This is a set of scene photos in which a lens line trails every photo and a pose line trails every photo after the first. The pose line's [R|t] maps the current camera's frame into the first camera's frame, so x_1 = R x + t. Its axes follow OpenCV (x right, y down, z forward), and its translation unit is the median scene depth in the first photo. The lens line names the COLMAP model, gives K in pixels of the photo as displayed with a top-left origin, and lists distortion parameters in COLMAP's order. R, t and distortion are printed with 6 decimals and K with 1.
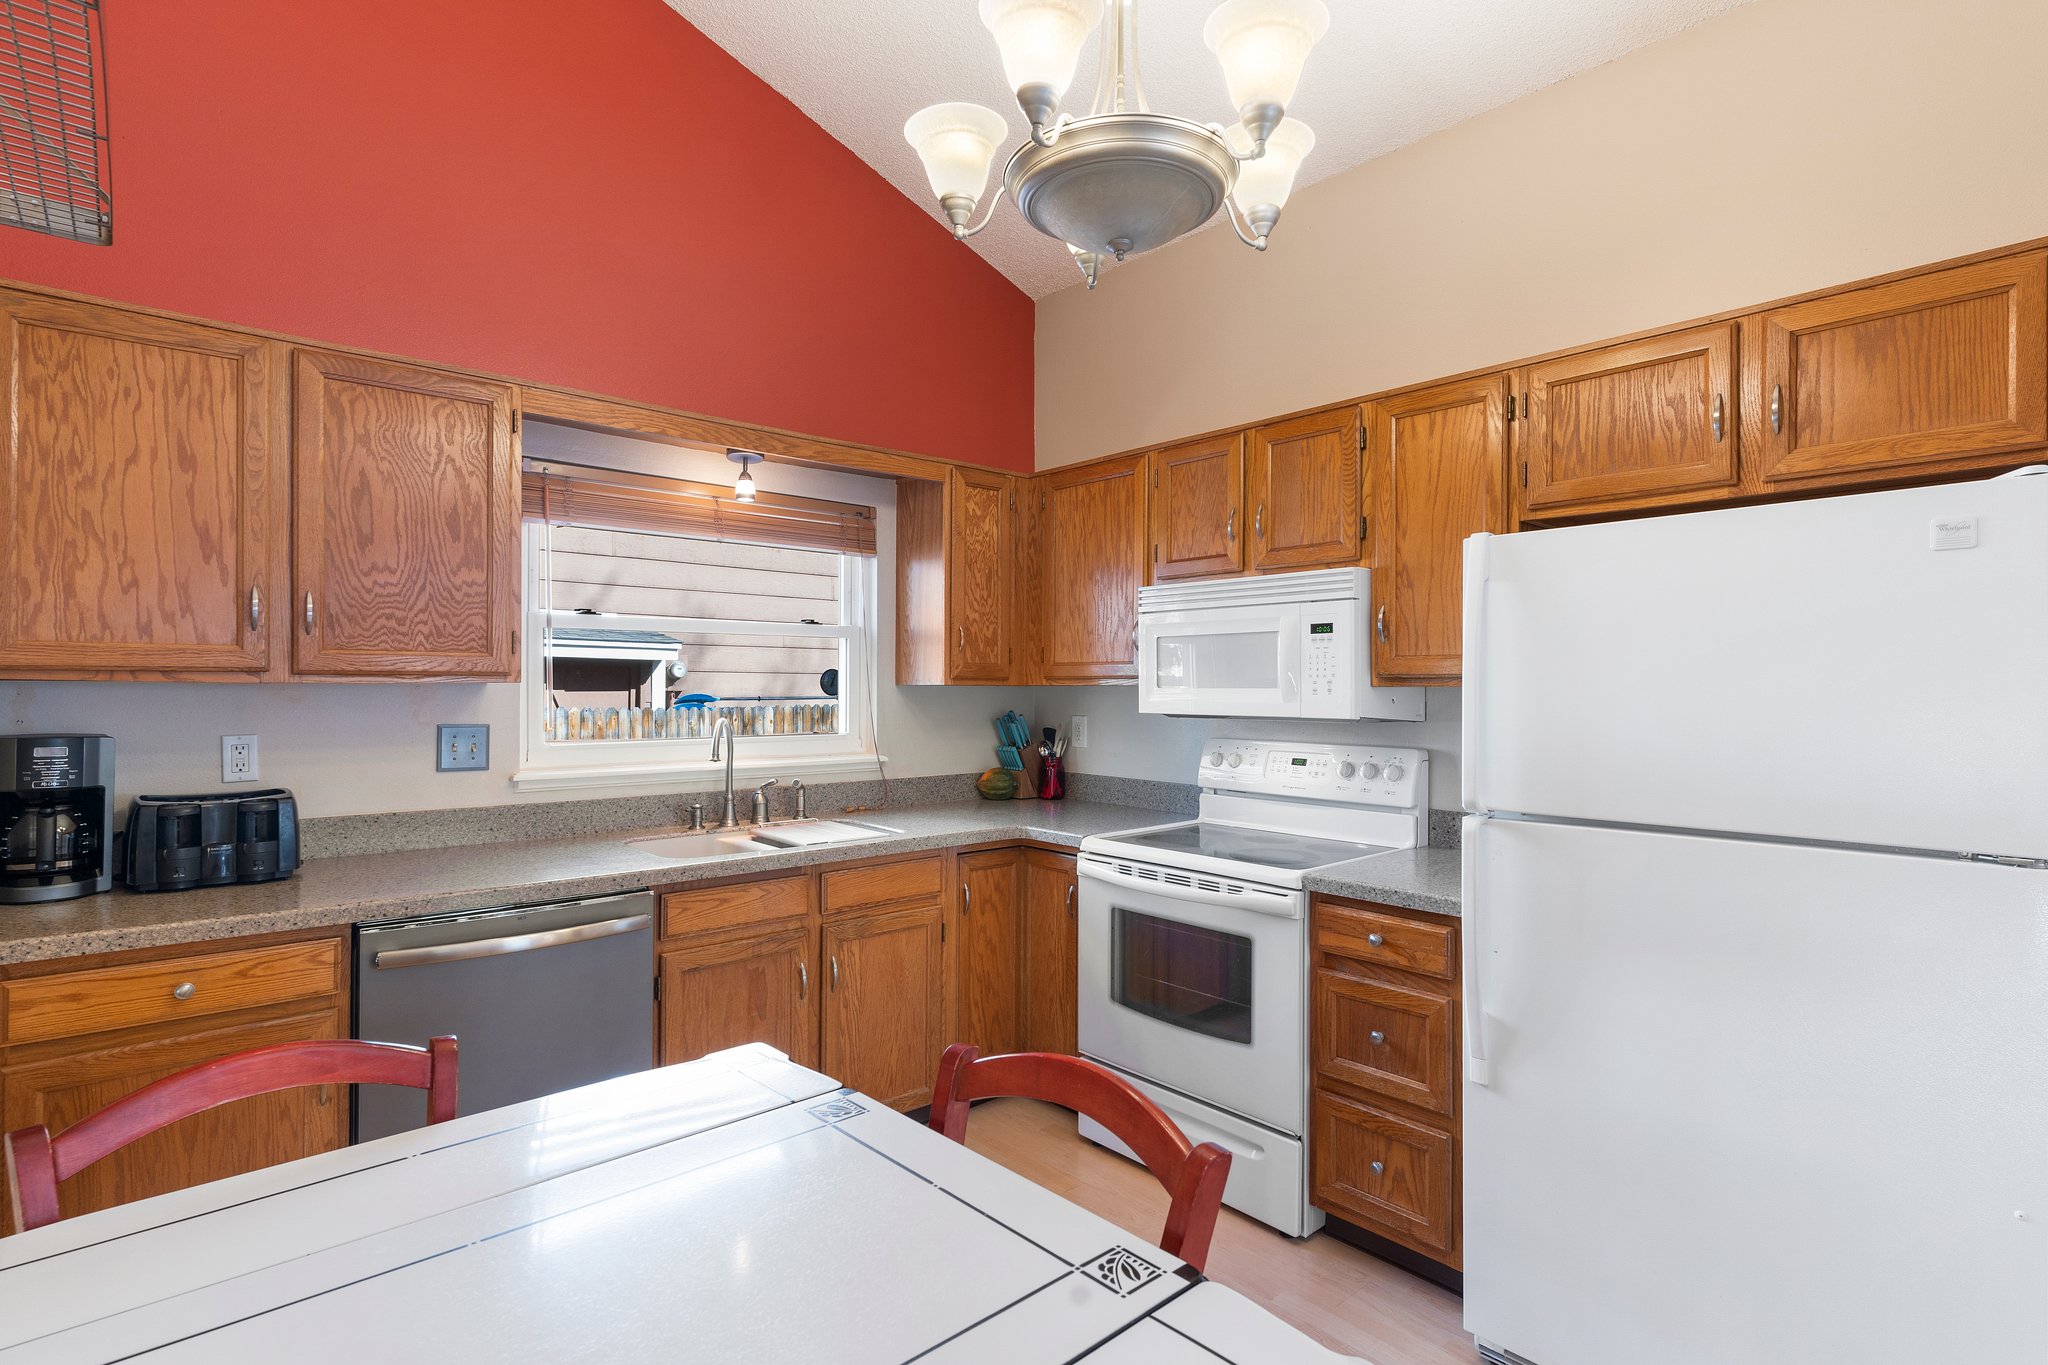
lens RADIAL K [[1002.3, 0, 1021.7], [0, 1002.3, 683.2], [0, 0, 1]] dist [0.002794, 0.000401]
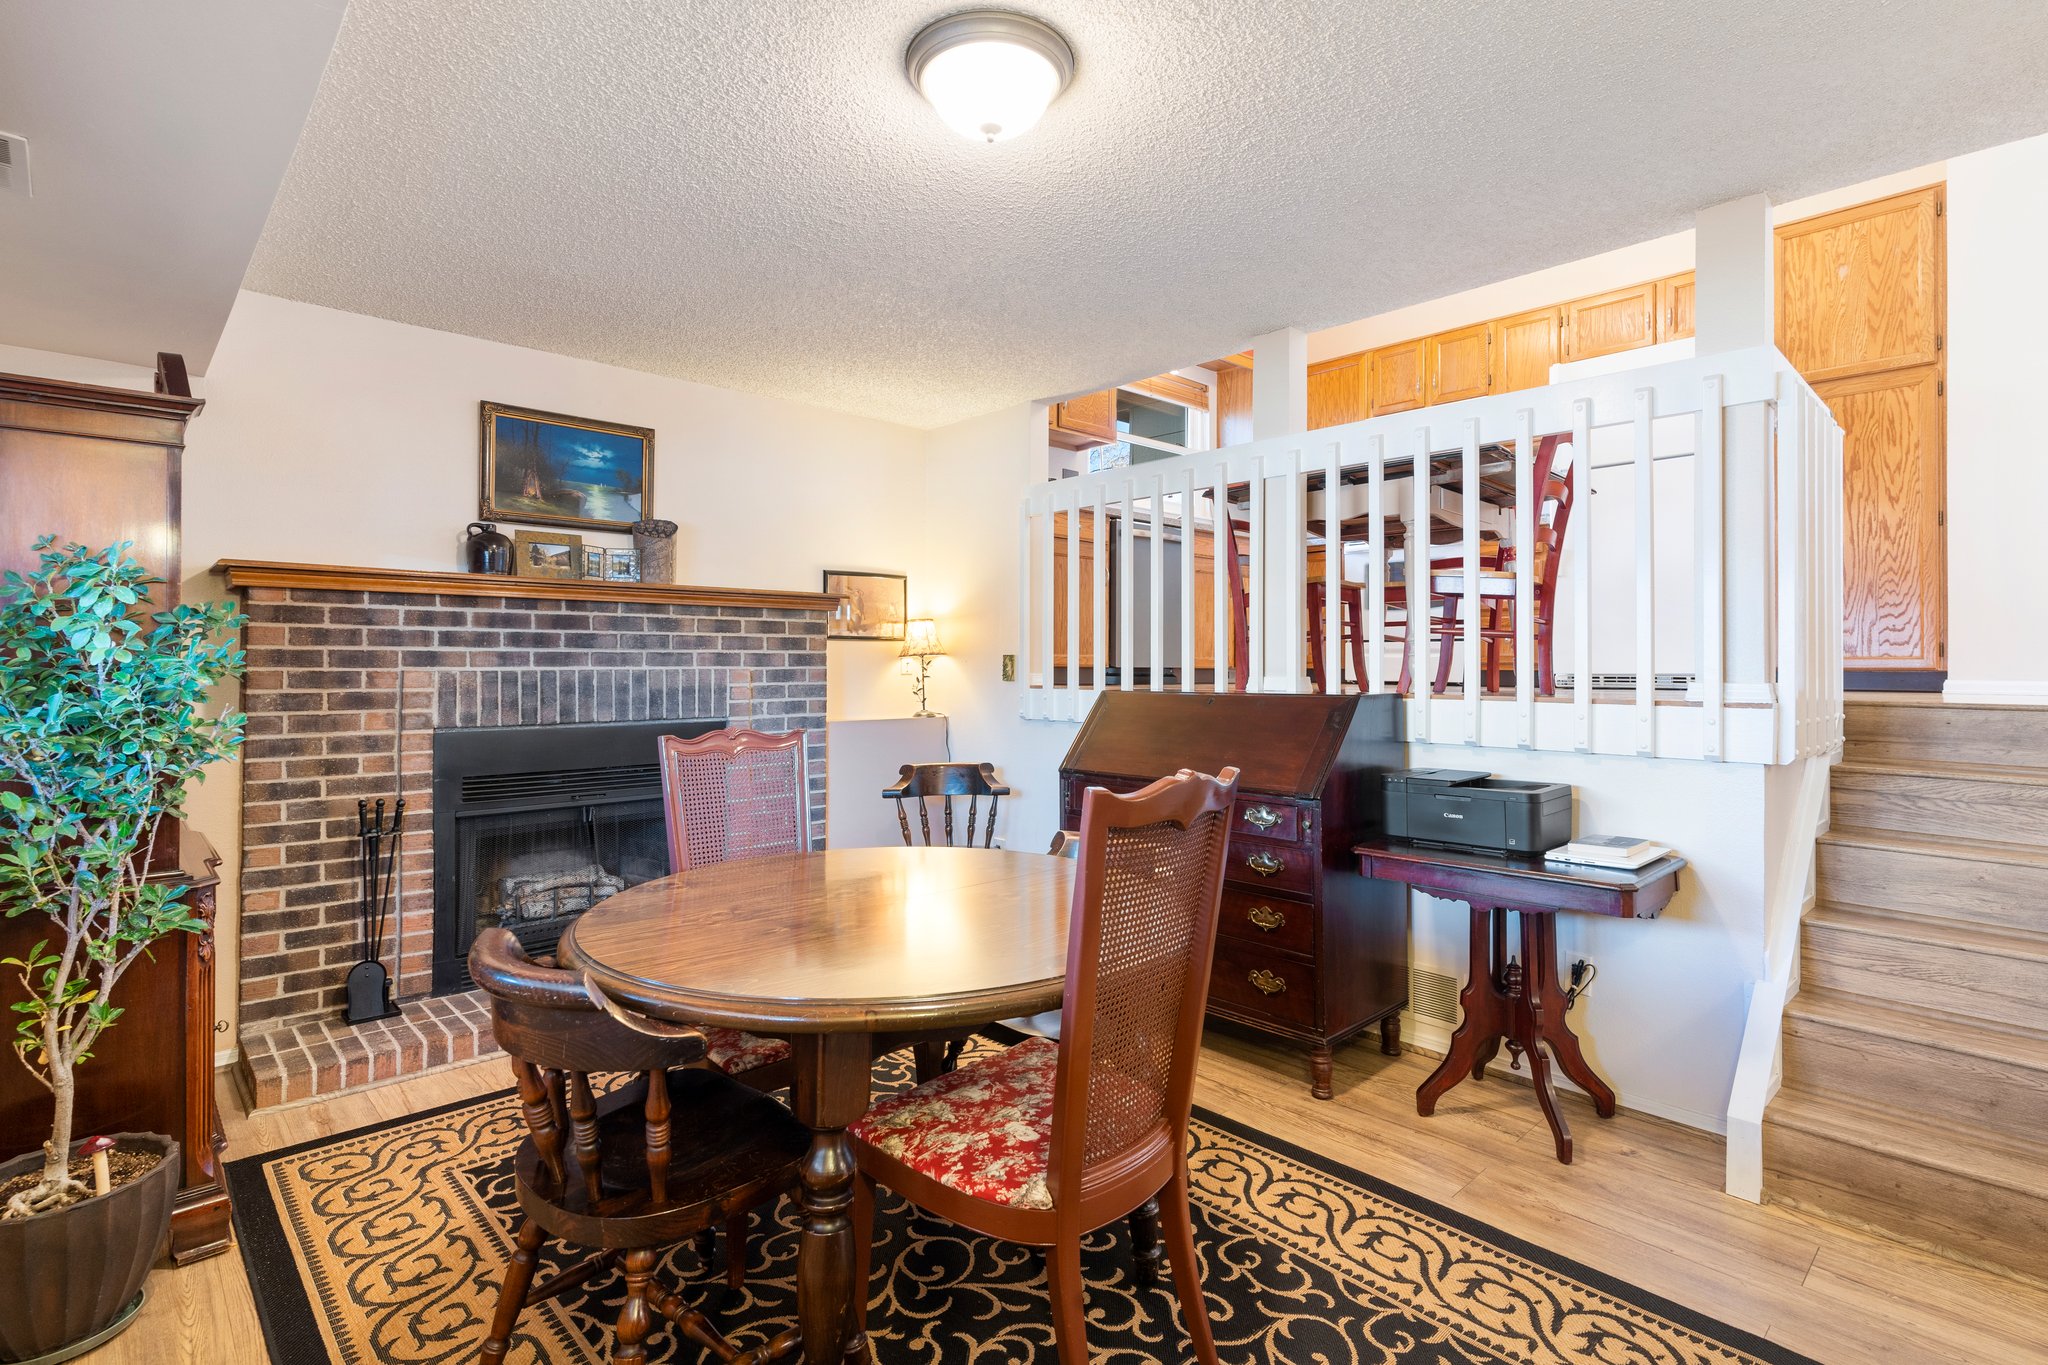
lens RADIAL K [[982.6, 0, 1025.0], [0, 982.6, 663.2], [0, 0, 1]] dist [0.004089, 0.000391]
pose [[0.999531, 0.000056, 0.030629, -0.751795], [-0.000065, 1.000000, 0.000307, 0.471338], [-0.030629, -0.000309, 0.999531, -1.132385]]
